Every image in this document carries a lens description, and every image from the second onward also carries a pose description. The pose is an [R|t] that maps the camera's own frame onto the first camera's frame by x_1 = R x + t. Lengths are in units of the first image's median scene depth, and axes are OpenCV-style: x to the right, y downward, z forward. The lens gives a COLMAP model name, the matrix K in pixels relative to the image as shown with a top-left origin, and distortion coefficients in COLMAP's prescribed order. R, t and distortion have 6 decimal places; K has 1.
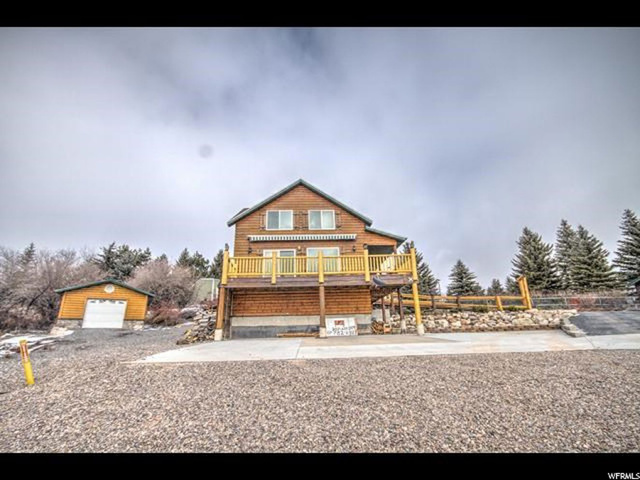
lens RADIAL K [[293.0, 0, 320.4], [0, 293.0, 248.8], [0, 0, 1]] dist [-0.001172, -0.000455]
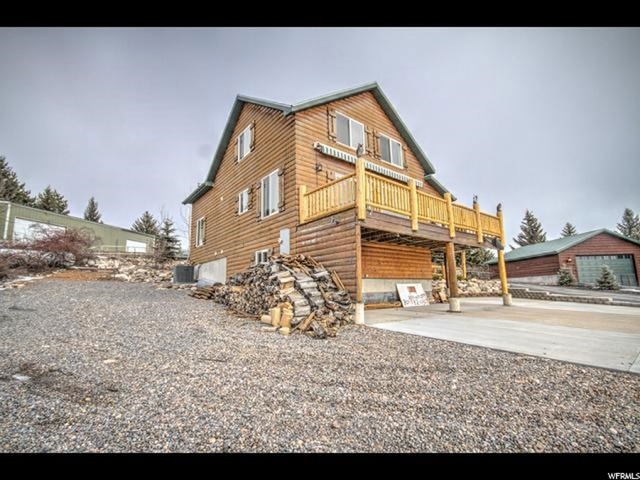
lens RADIAL K [[293.0, 0, 316.1], [0, 293.0, 243.7], [0, 0, 1]] dist [-0.002455, -0.000665]
pose [[0.810410, 0.103889, 0.576579, -0.535440], [-0.172545, 0.982826, 0.065432, 0.110467], [-0.559879, -0.152512, 0.814417, 0.464162]]
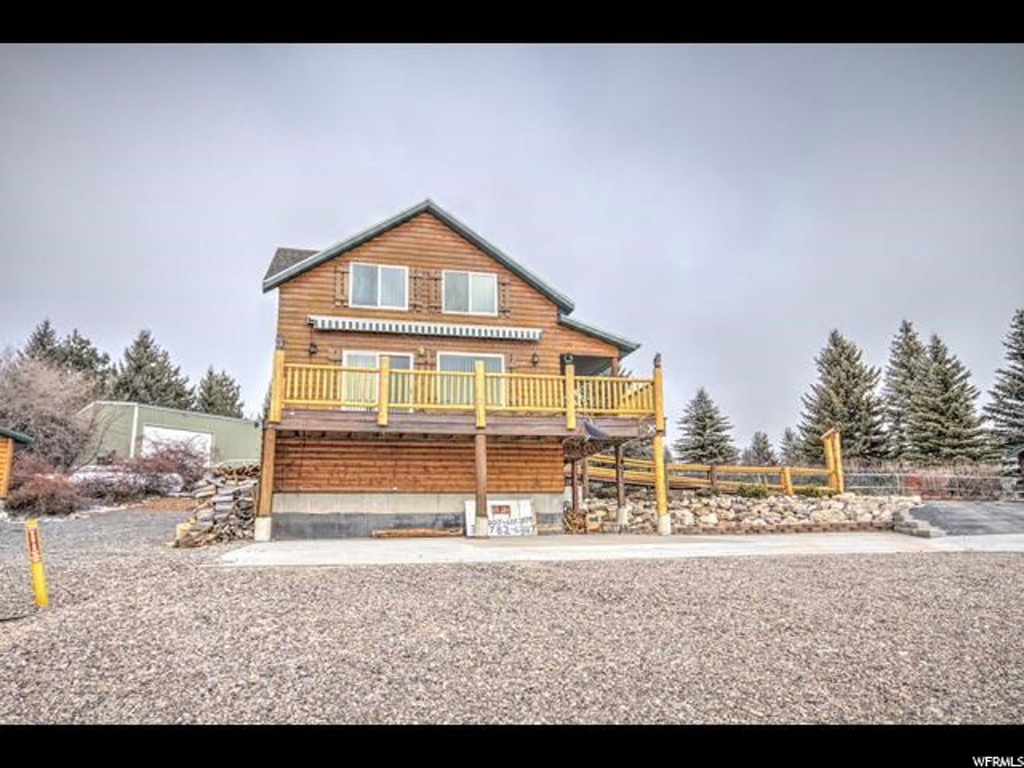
lens RADIAL K [[697.3, 0, 511.7], [0, 697.3, 398.8], [0, 0, 1]] dist [-0.007311, 0.059489]
pose [[0.978692, 0.050884, 0.198930, -0.140562], [-0.065800, 0.995437, 0.069101, -0.012256], [-0.194506, -0.080718, 0.977575, -0.112581]]
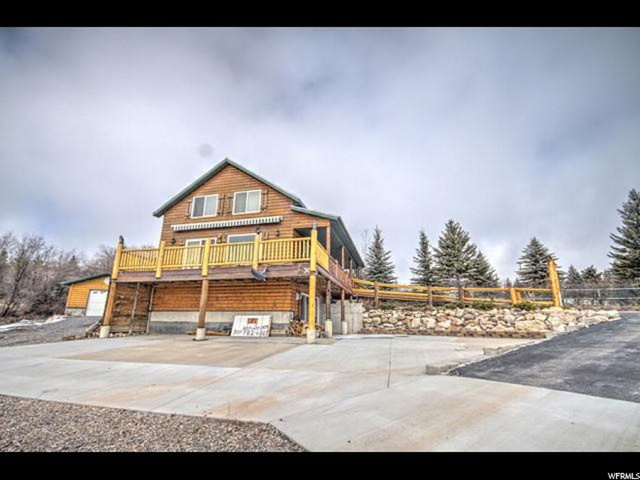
lens RADIAL K [[291.9, 0, 324.0], [0, 291.9, 245.6], [0, 0, 1]] dist [-0.000042, -0.000277]
pose [[0.957708, -0.040283, -0.284908, 0.457359], [0.050933, 0.998249, 0.030069, 0.015262], [0.283198, -0.043309, 0.958083, 0.221478]]
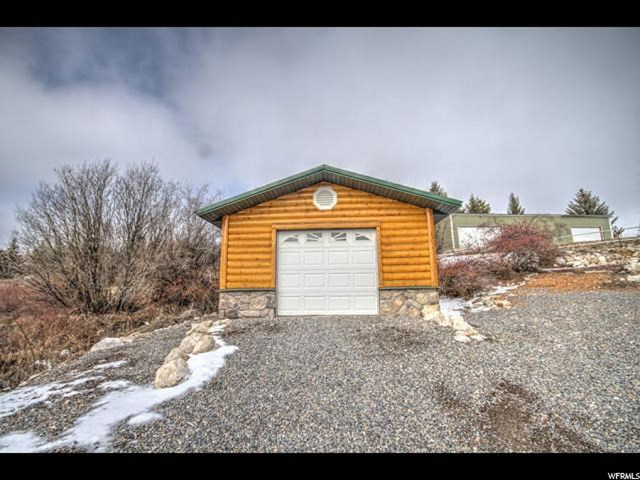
lens RADIAL K [[293.0, 0, 316.1], [0, 293.0, 243.7], [0, 0, 1]] dist [-0.002455, -0.000665]
pose [[0.809856, -0.092302, -0.579322, -0.663290], [0.166381, 0.983132, 0.075949, 0.195945], [0.562540, -0.157896, 0.811553, 0.878956]]
